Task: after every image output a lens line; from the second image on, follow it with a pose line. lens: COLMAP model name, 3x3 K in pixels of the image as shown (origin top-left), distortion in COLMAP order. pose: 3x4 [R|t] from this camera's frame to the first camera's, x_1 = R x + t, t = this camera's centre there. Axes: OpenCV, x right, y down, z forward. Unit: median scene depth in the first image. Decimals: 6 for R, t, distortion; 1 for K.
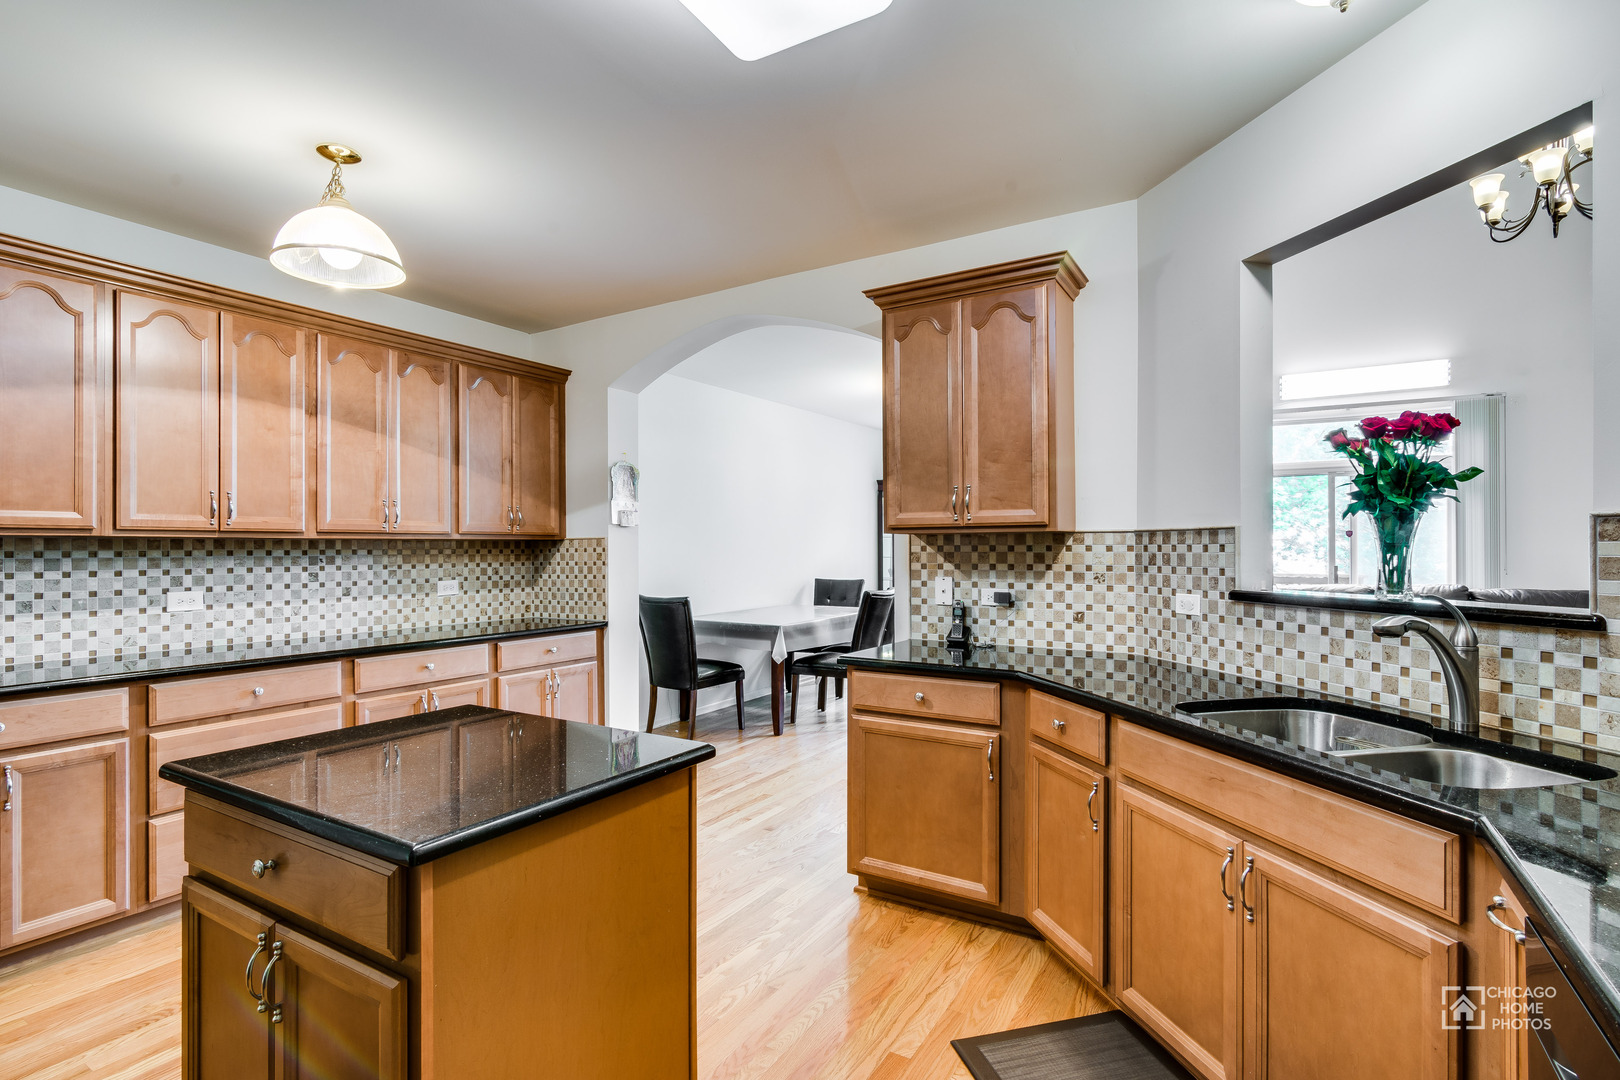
lens RADIAL K [[798.5, 0, 806.1], [0, 798.5, 542.2], [0, 0, 1]] dist [-0.004737, 0.002777]
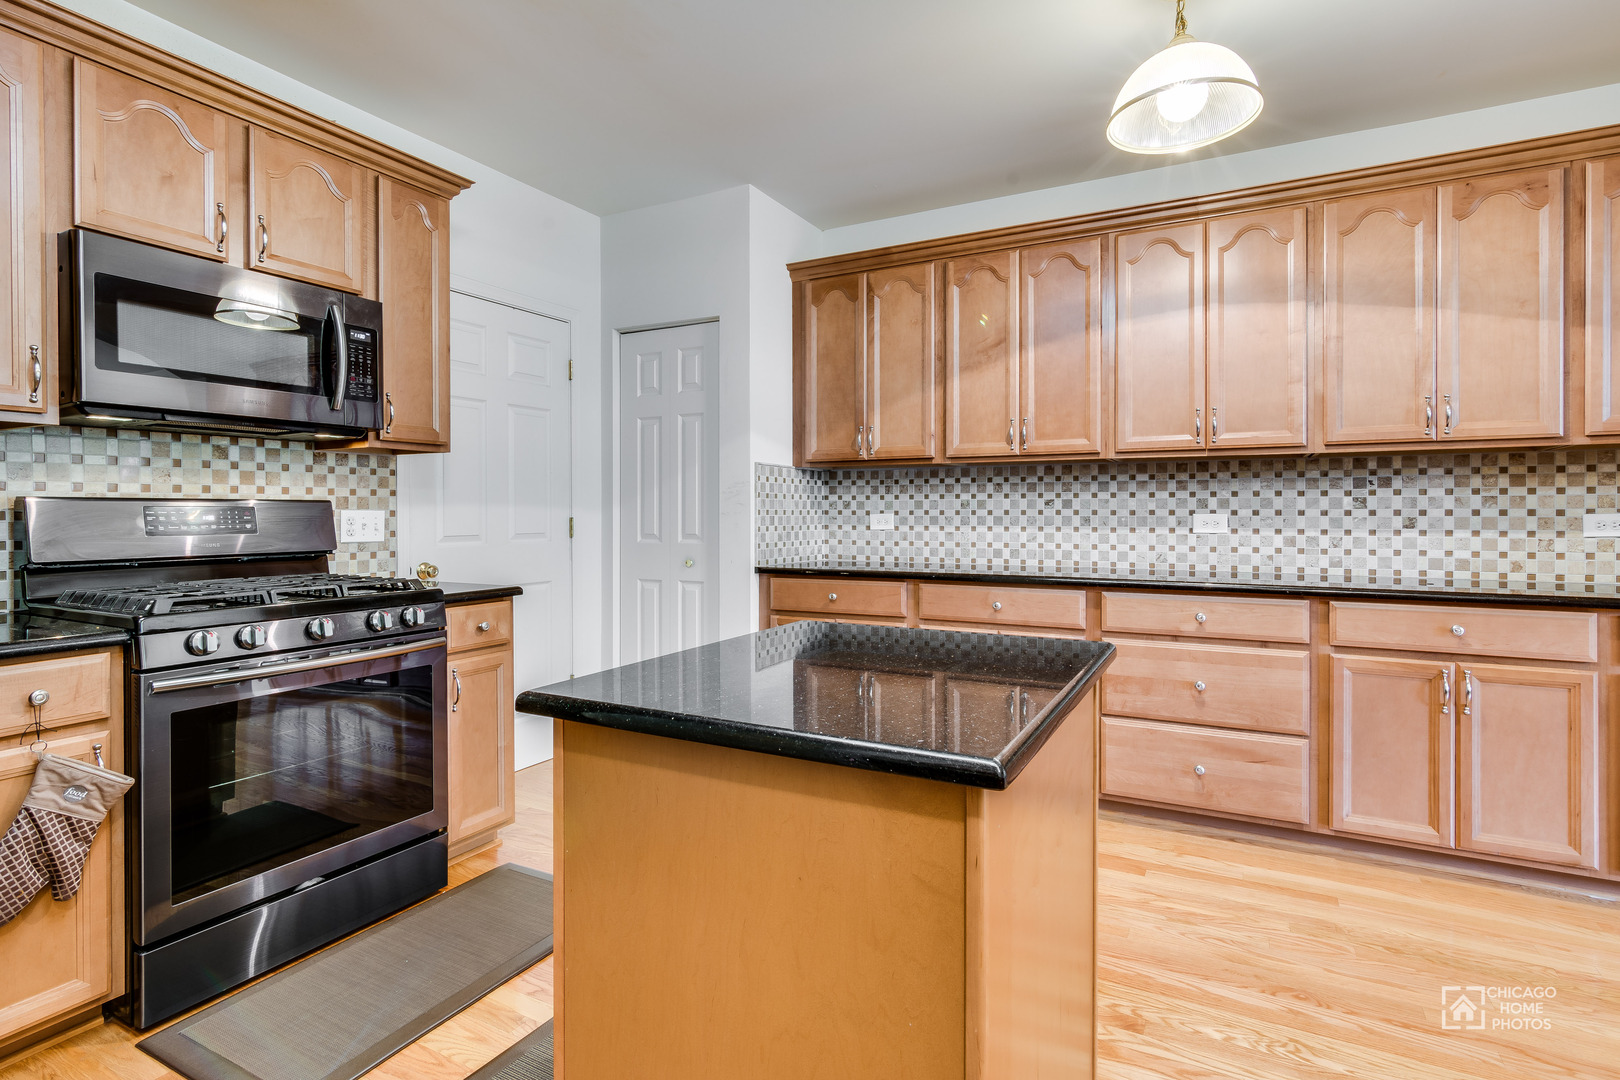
lens RADIAL K [[798.5, 0, 810.9], [0, 798.5, 507.7], [0, 0, 1]] dist [-0.004737, 0.002777]
pose [[0.053631, -0.002741, -0.998557, 0.176912], [0.007732, 0.999967, -0.002330, 0.048515], [0.998531, -0.007595, 0.053650, 0.412515]]
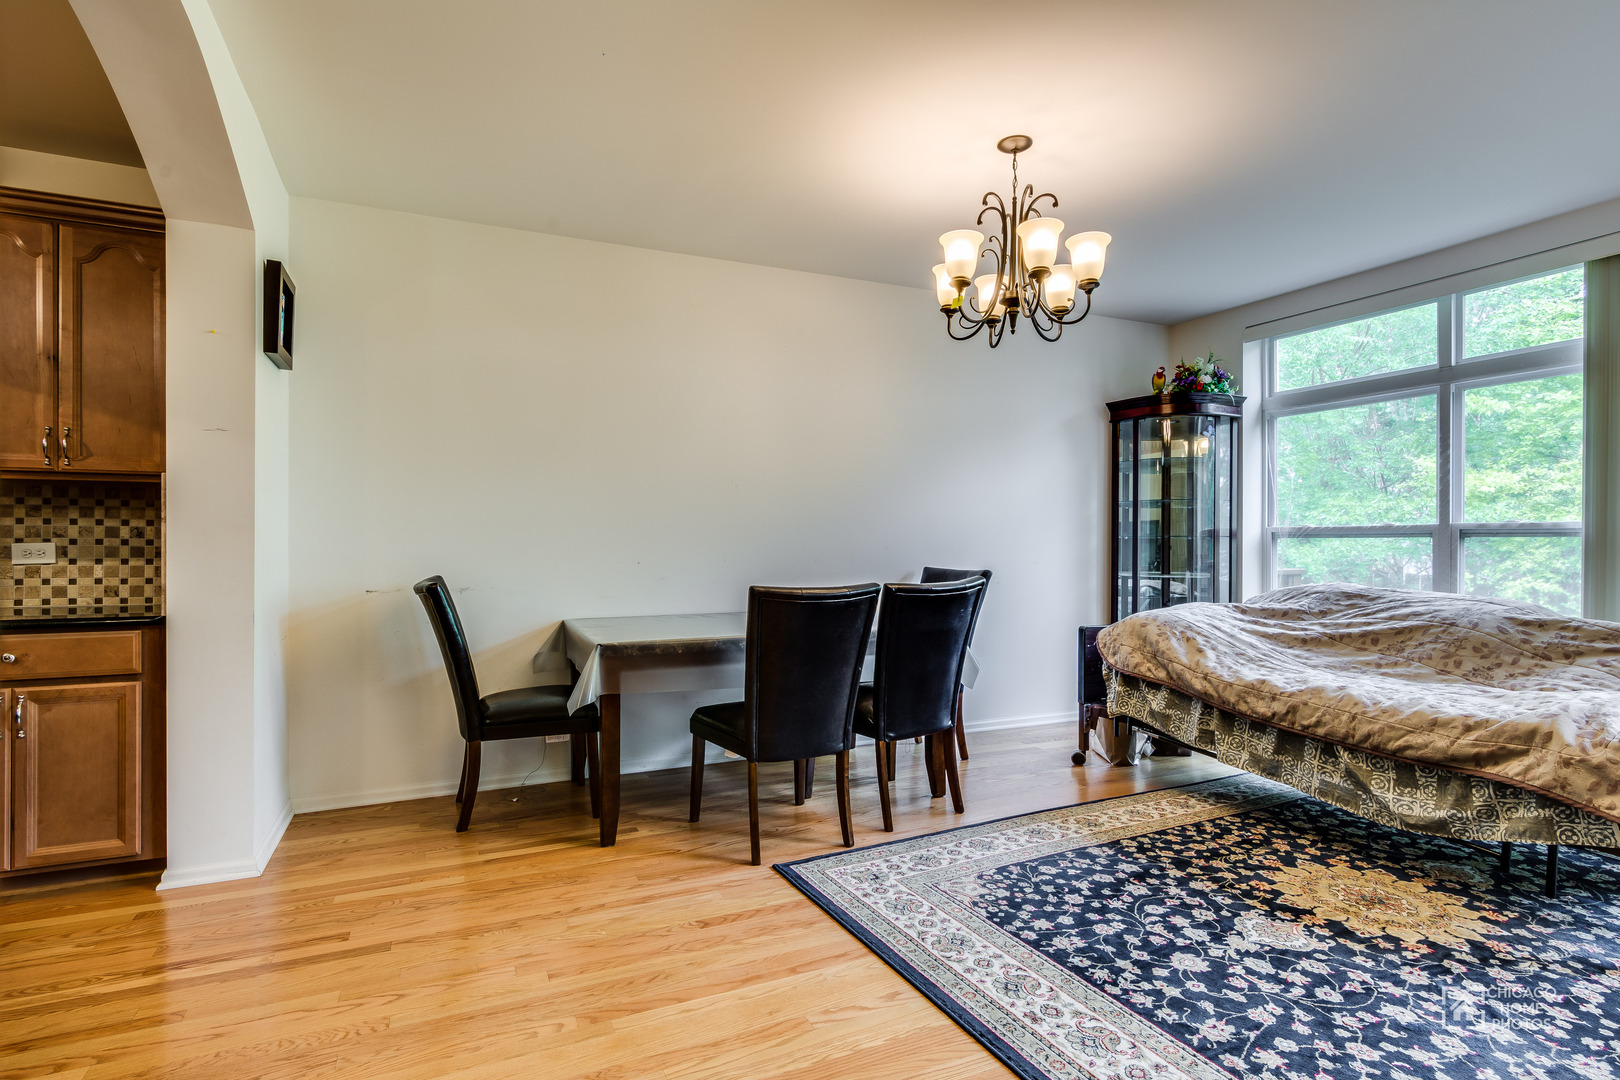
lens RADIAL K [[798.5, 0, 784.9], [0, 798.5, 540.0], [0, 0, 1]] dist [-0.004737, 0.002777]
pose [[0.815606, 0.004245, -0.578592, 0.589154], [-0.001601, 0.999986, 0.005081, 0.049800], [0.578605, -0.003218, 0.815601, 0.989465]]
